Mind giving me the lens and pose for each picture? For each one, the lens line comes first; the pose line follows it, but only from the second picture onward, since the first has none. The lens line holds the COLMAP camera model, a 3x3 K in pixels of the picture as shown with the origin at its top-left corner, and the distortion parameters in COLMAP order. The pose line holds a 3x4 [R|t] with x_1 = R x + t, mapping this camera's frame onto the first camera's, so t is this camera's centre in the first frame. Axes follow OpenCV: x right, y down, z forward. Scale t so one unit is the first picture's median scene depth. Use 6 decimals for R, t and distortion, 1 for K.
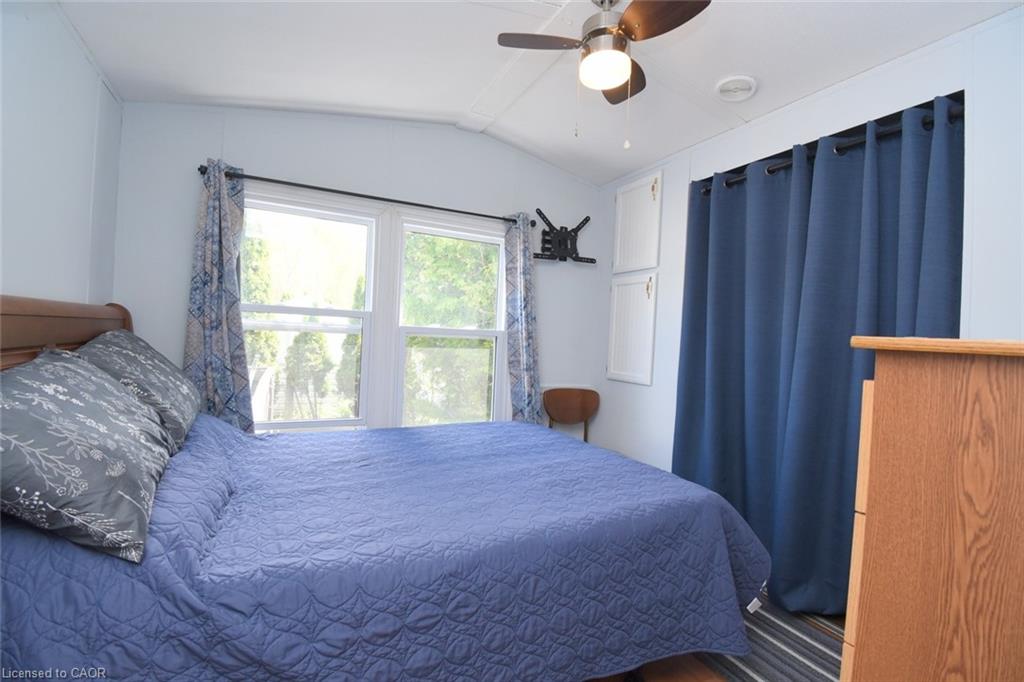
lens RADIAL K [[469.4, 0, 514.6], [0, 469.4, 315.6], [0, 0, 1]] dist [0.003377, -0.019099]
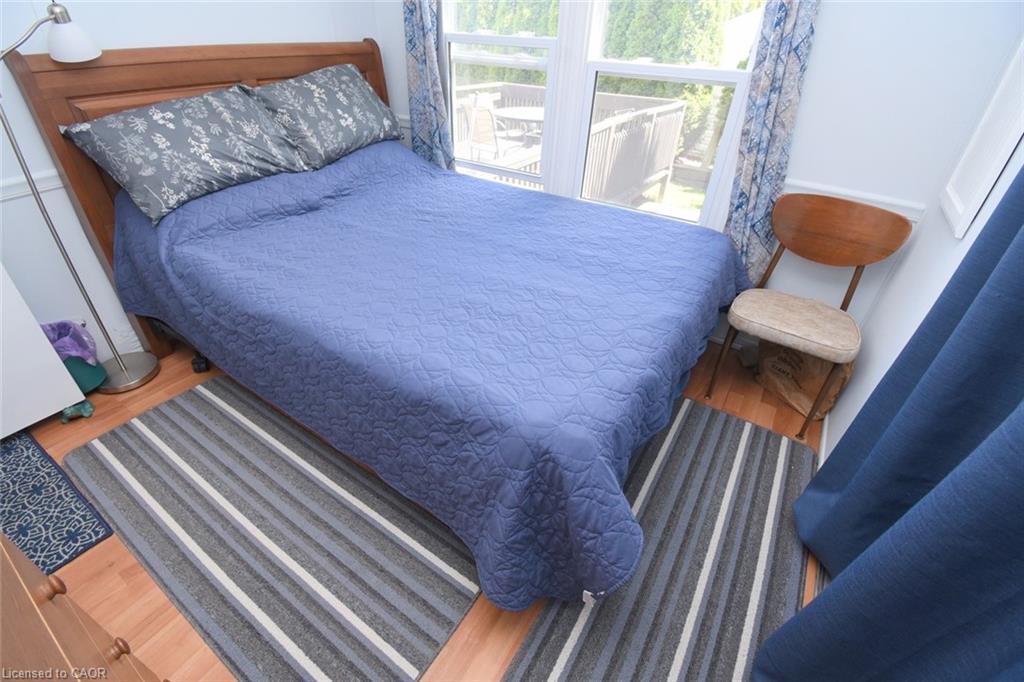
lens RADIAL K [[457.8, 0, 490.2], [0, 457.8, 343.4], [0, 0, 1]] dist [0.029637, -0.032987]
pose [[0.478117, 0.476730, -0.737654, 0.544630], [0.028614, 0.830968, 0.555584, -0.021001], [0.877830, -0.286741, 0.383658, 0.534759]]
